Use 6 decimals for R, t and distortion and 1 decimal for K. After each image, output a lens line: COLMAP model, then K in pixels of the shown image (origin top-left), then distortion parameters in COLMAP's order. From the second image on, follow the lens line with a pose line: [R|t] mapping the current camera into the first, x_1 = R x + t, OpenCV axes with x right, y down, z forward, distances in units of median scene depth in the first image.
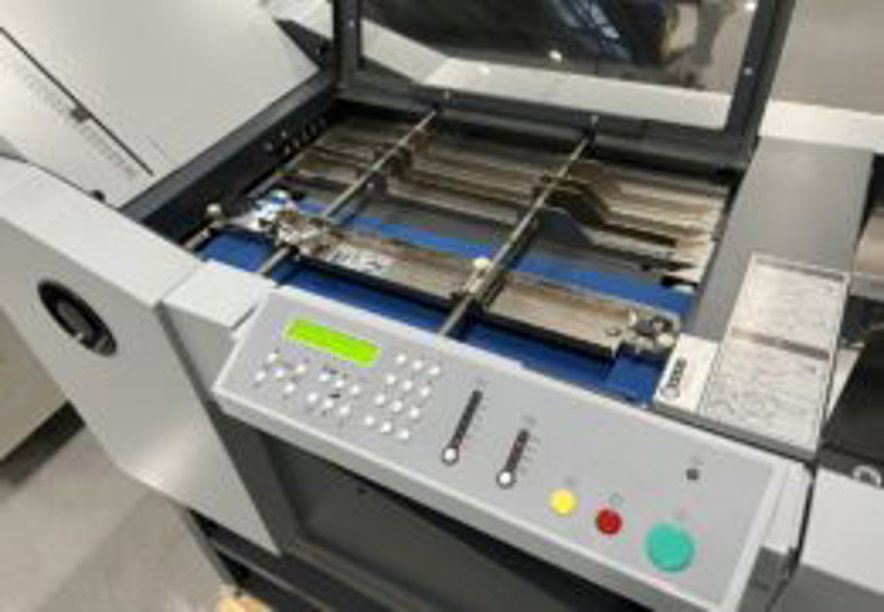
lens RADIAL K [[684.5, 0, 442.0], [0, 684.5, 306.0], [0, 0, 1]] dist [0.028020, -0.003897]
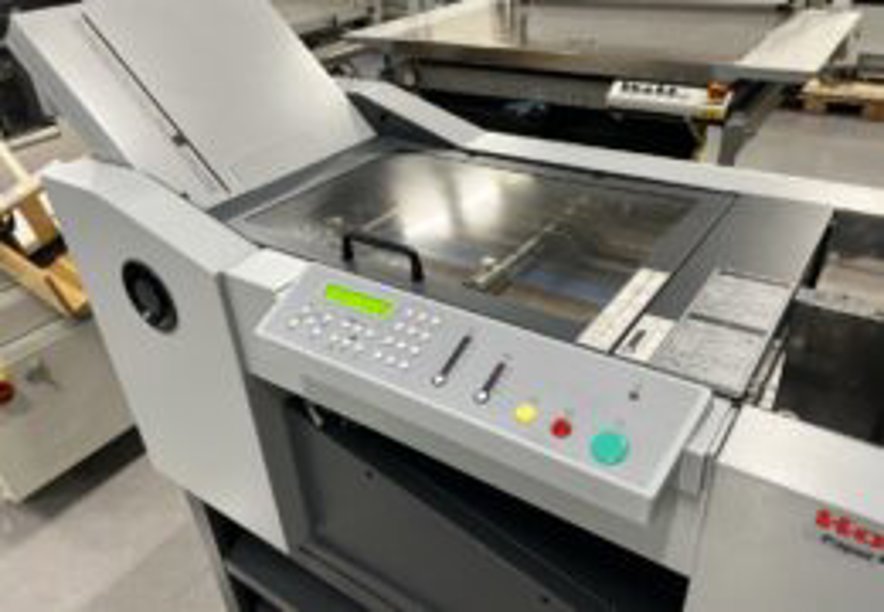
lens RADIAL K [[684.5, 0, 442.0], [0, 684.5, 306.0], [0, 0, 1]] dist [0.028020, -0.003897]
pose [[0.993761, 0.085273, -0.071885, 0.081221], [-0.096731, 0.979817, -0.174934, 0.266874], [0.055517, 0.180796, 0.981952, -0.186570]]
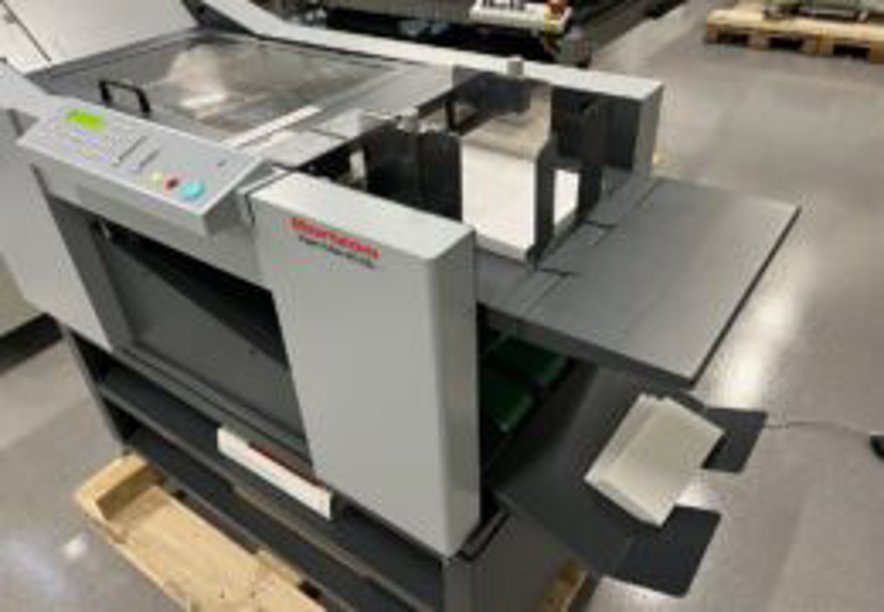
lens RADIAL K [[679.2, 0, 442.0], [0, 679.2, 306.0], [0, 0, 1]] dist [0.037261, 0.000426]
pose [[0.991560, 0.108017, -0.071698, 0.901586], [-0.114829, 0.988451, -0.098889, 0.589134], [0.060188, 0.106288, 0.992512, -0.593771]]
